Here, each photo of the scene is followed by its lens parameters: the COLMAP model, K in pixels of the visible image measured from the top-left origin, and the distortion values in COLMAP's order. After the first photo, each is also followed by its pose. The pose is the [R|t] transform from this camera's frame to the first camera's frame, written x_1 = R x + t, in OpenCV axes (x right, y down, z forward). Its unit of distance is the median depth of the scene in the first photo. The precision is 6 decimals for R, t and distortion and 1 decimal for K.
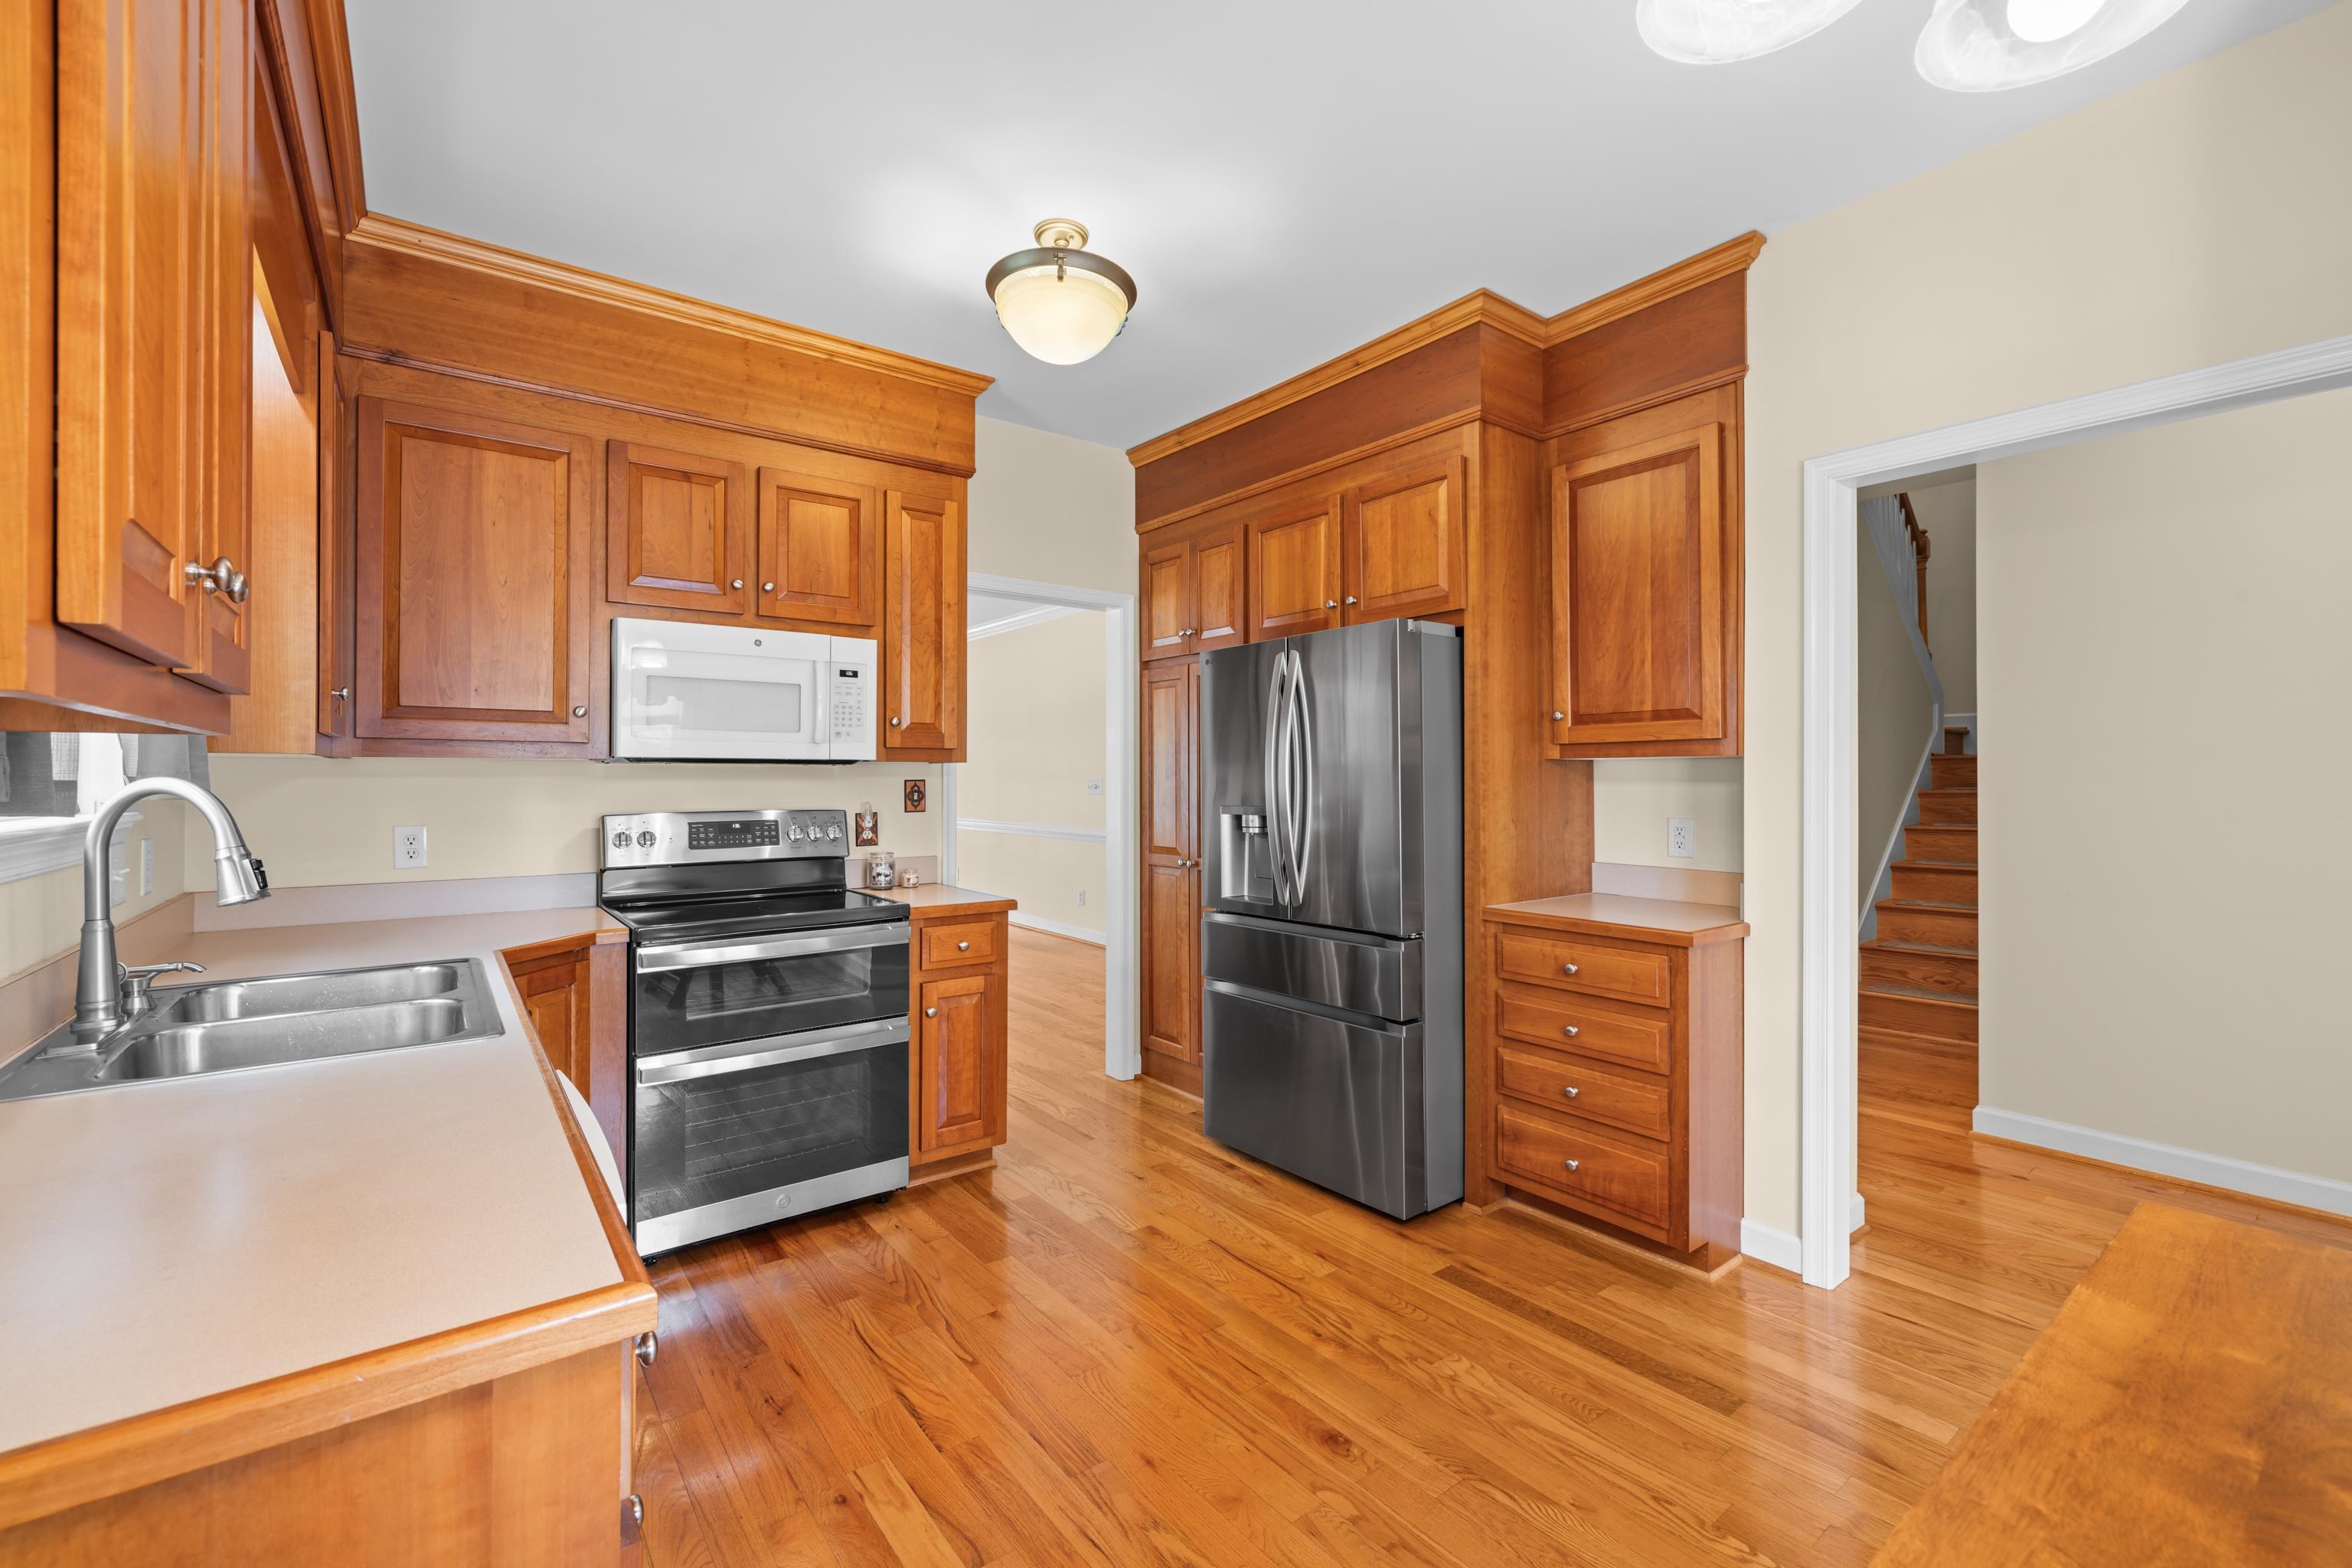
lens RADIAL K [[996.3, 0, 1180.7], [0, 996.3, 775.1], [0, 0, 1]] dist [0.001303, 0.000170]
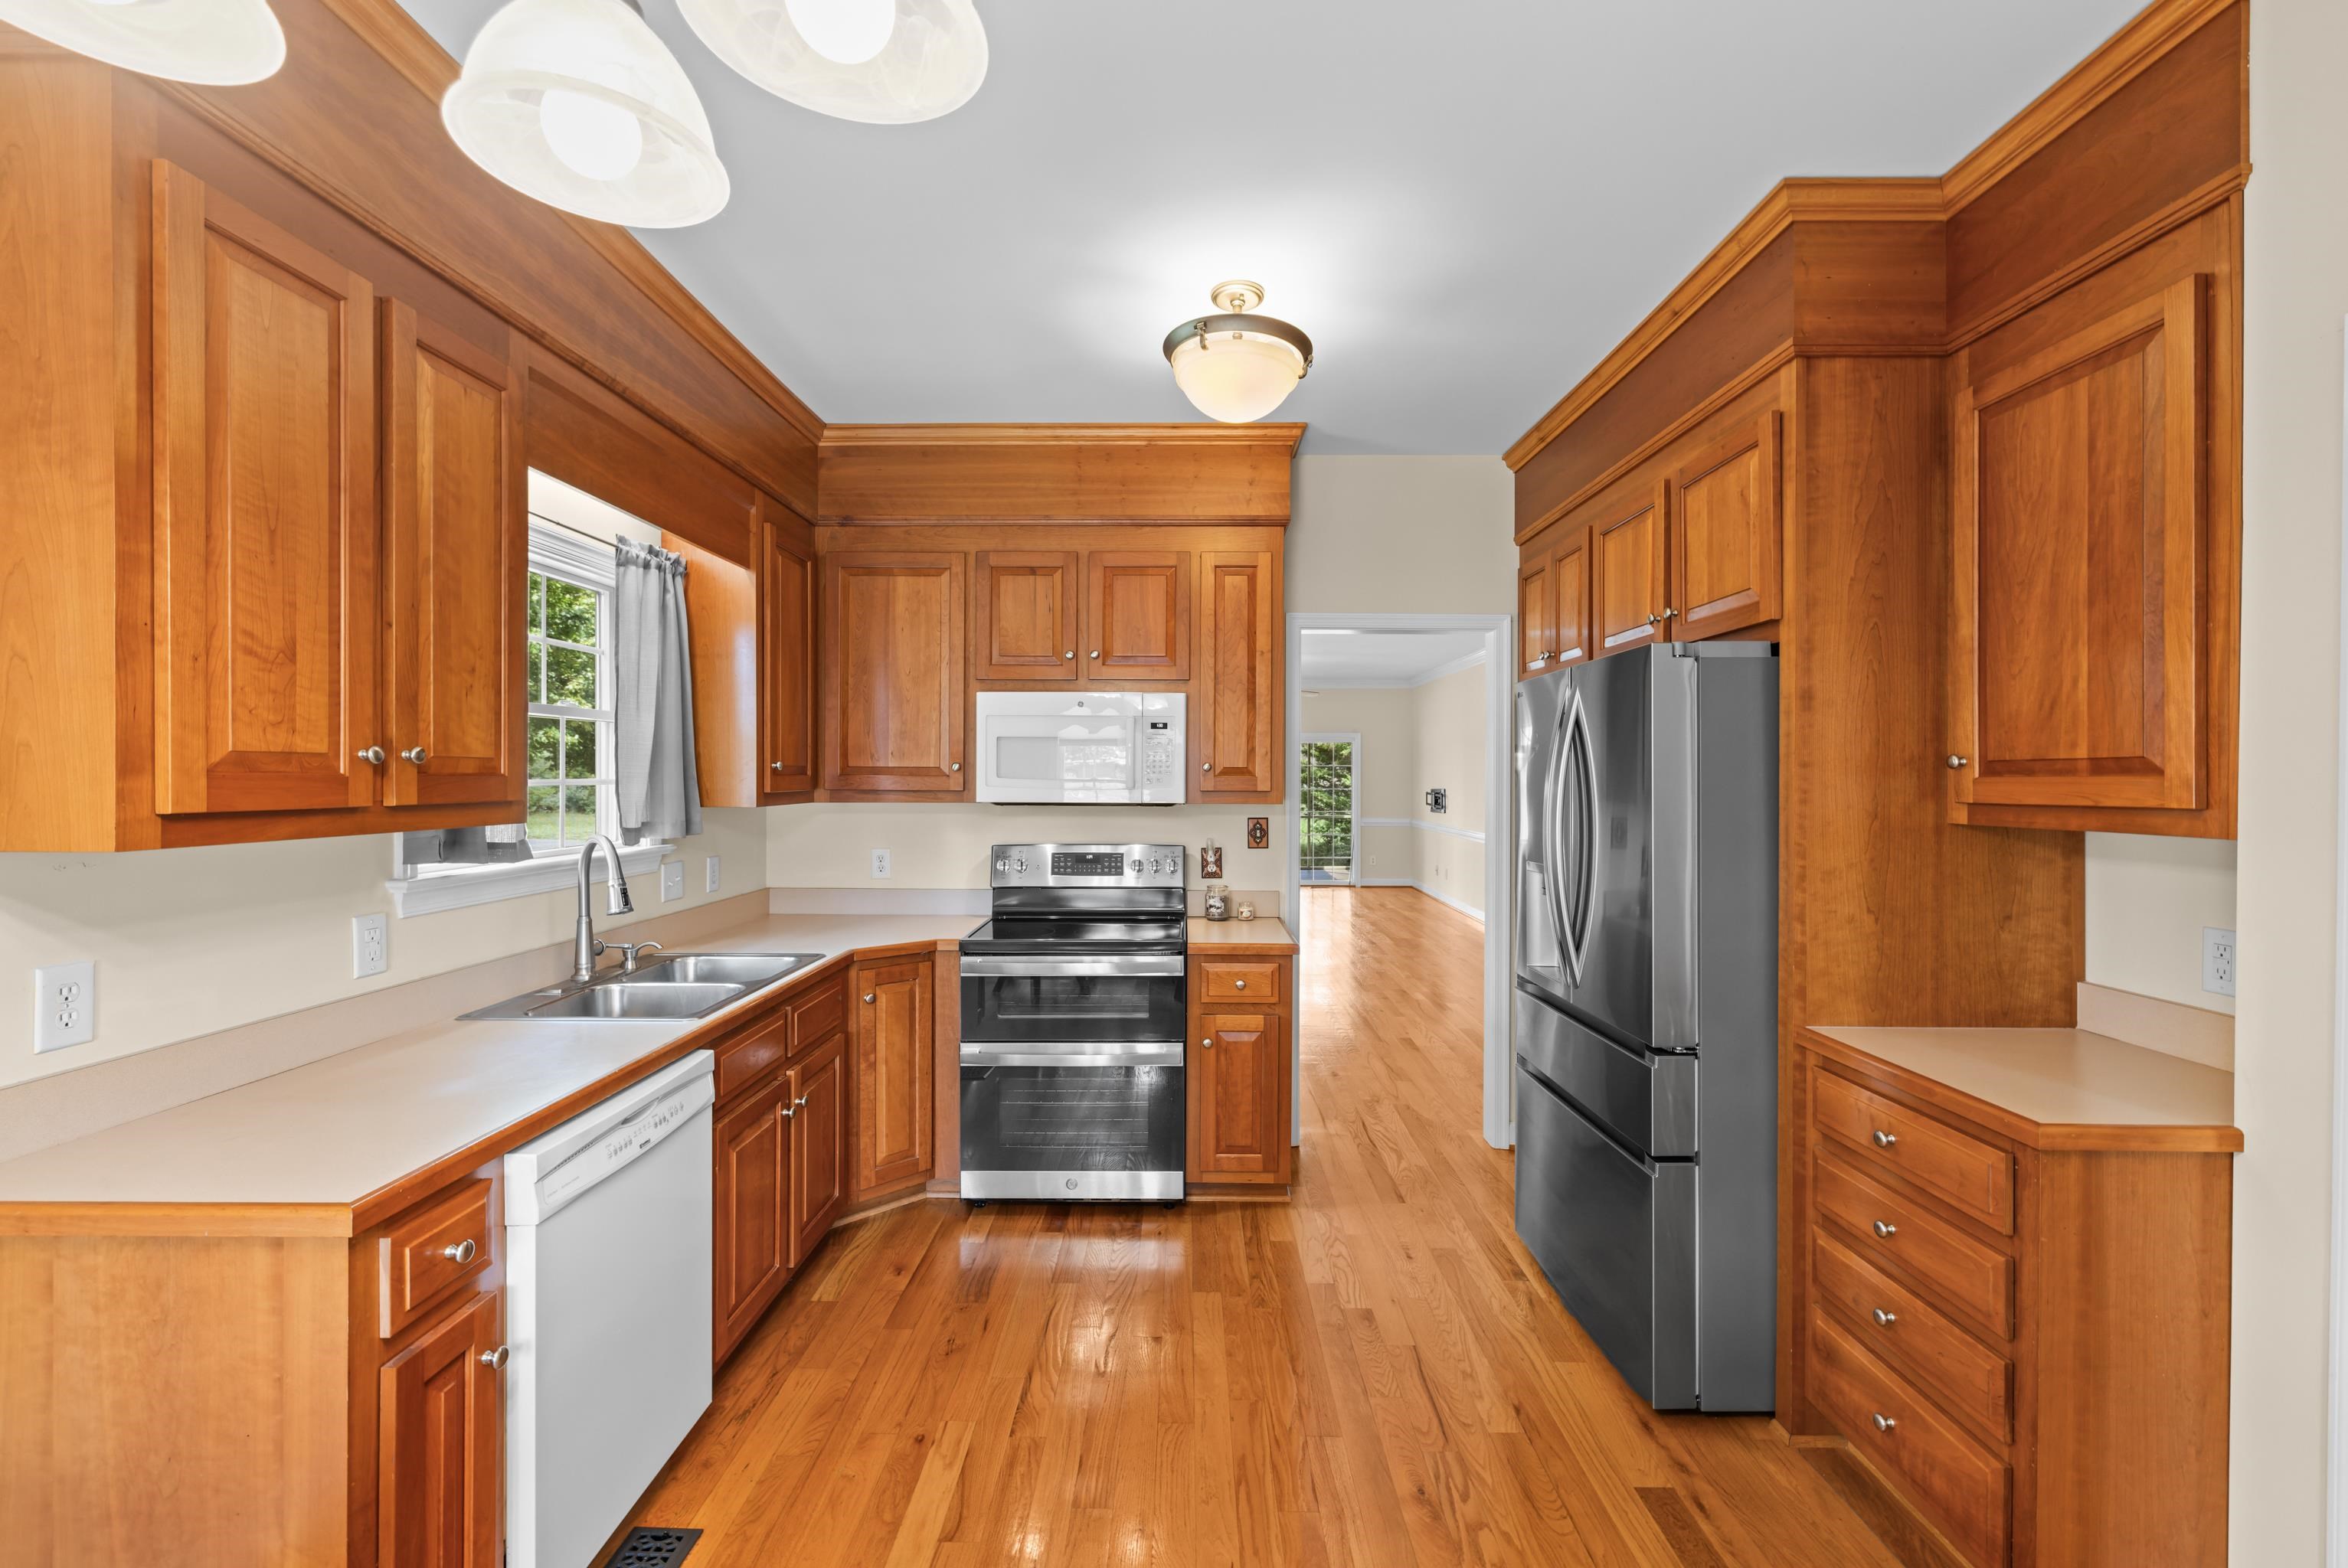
lens RADIAL K [[1002.3, 0, 1174.0], [0, 1002.3, 784.0], [0, 0, 1]] dist [0.002039, 0.000281]
pose [[0.787020, 0.008237, -0.616872, 0.394052], [-0.002161, 0.999942, 0.010595, -0.052071], [0.616923, -0.007006, 0.786992, 0.140629]]
